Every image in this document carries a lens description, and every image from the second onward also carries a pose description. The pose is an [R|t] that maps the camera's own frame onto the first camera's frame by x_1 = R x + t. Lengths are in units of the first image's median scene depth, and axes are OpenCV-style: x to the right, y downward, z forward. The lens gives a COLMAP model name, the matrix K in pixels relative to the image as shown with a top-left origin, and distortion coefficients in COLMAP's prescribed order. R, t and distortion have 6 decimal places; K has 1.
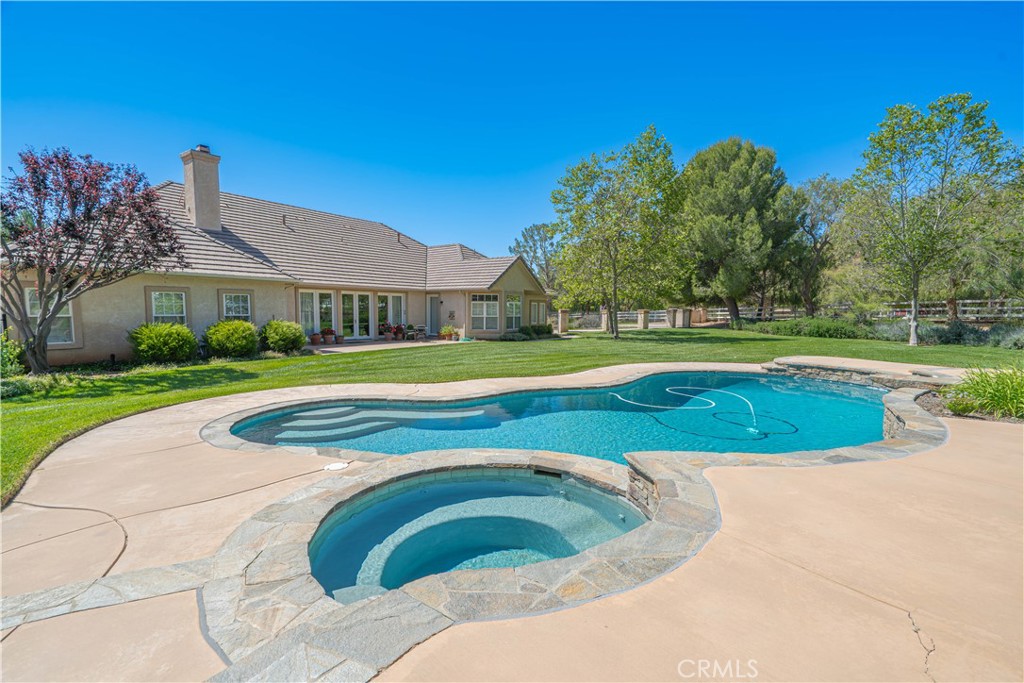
lens RADIAL K [[464.6, 0, 512.0], [0, 464.6, 341.5], [0, 0, 1]] dist [-0.002124, -0.000348]
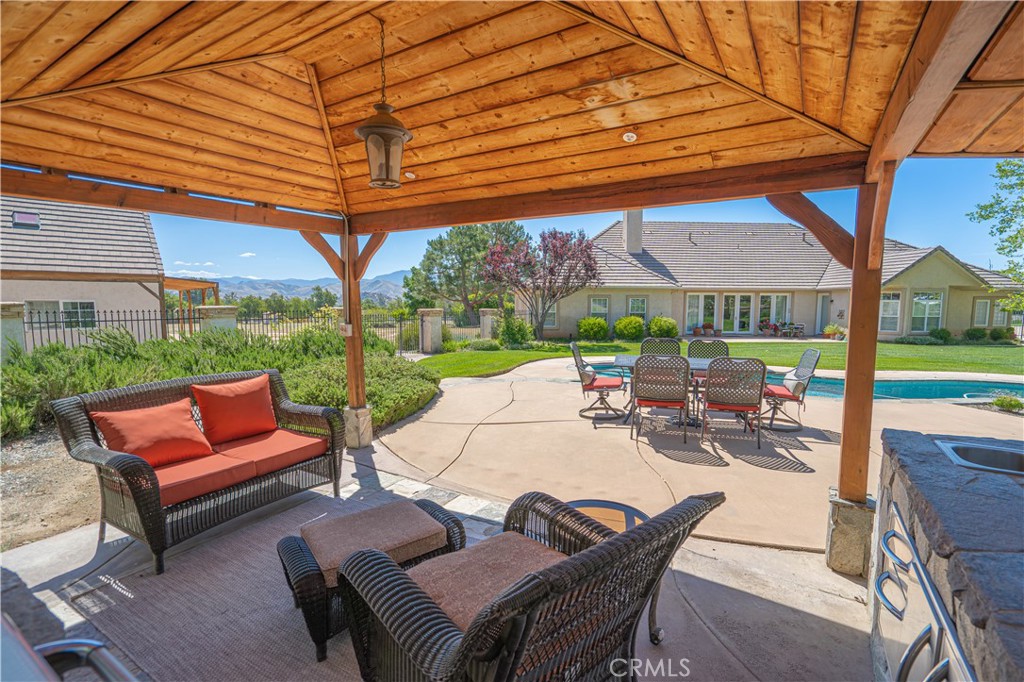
lens RADIAL K [[476.0, 0, 509.3], [0, 476.0, 345.3], [0, 0, 1]] dist [-0.002337, 0.000481]
pose [[0.606410, 0.066963, -0.792327, 0.265406], [-0.052728, 0.997641, 0.043959, 0.001955], [0.793402, 0.015121, 0.608511, -0.180986]]
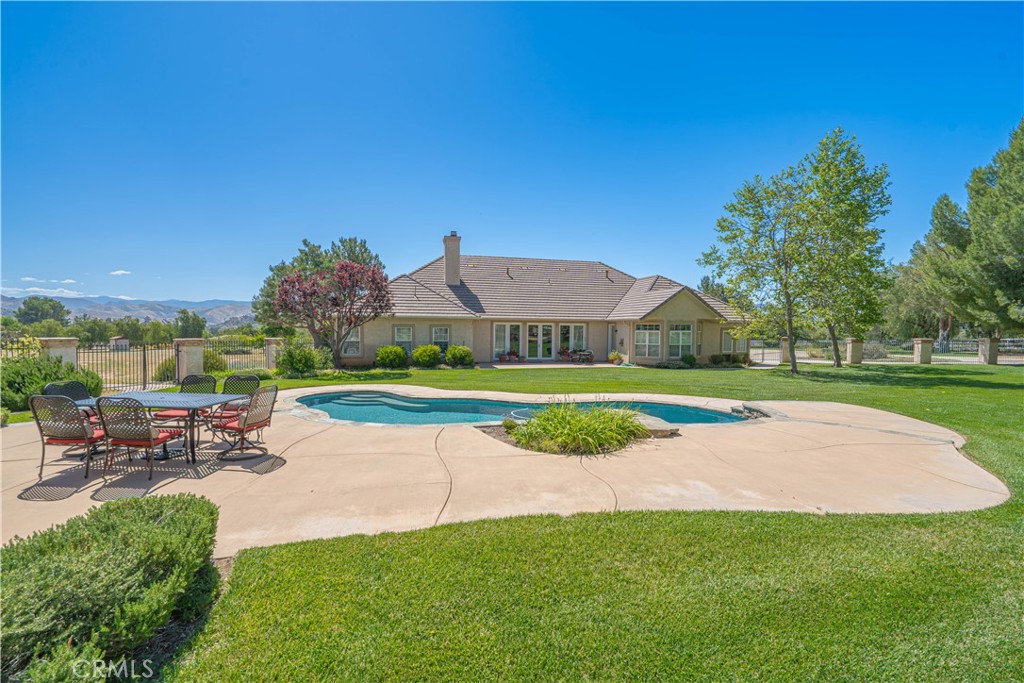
lens RADIAL K [[464.6, 0, 512.0], [0, 464.6, 341.5], [0, 0, 1]] dist [-0.002124, -0.000348]
pose [[0.751435, 0.020165, -0.659498, 0.446100], [-0.048721, 0.998500, -0.024982, -0.018903], [0.658005, 0.050903, 0.751291, -0.023766]]
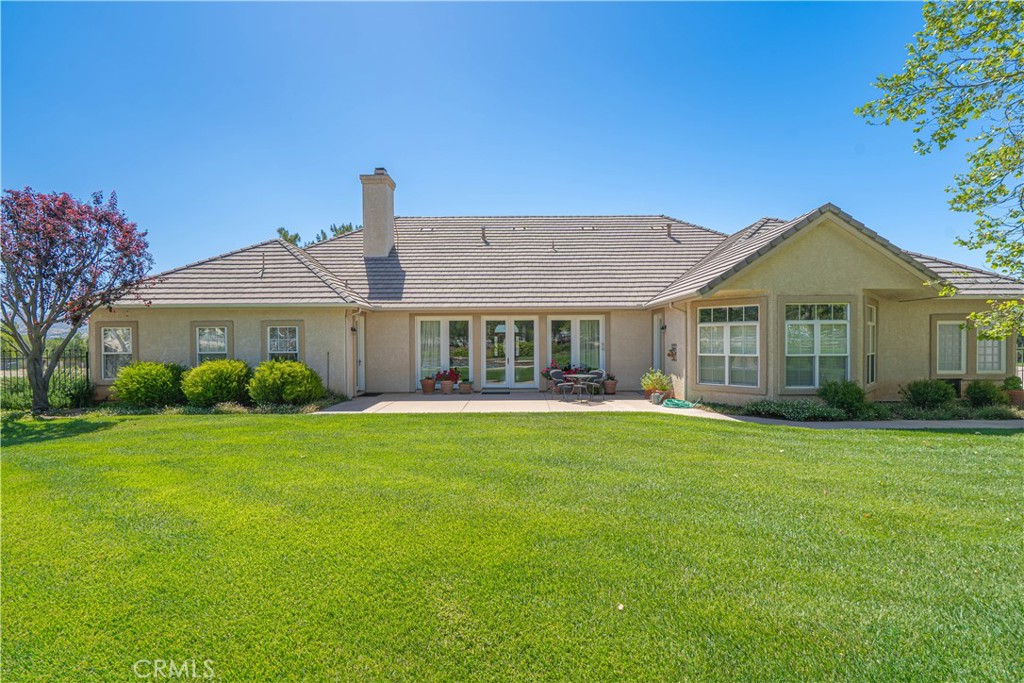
lens RADIAL K [[464.6, 0, 512.0], [0, 464.6, 341.5], [0, 0, 1]] dist [-0.002124, -0.000348]
pose [[0.562660, -0.010266, -0.826625, 0.210094], [-0.045146, 0.998049, -0.043125, -0.040938], [0.825455, 0.061583, 0.561099, 0.609194]]
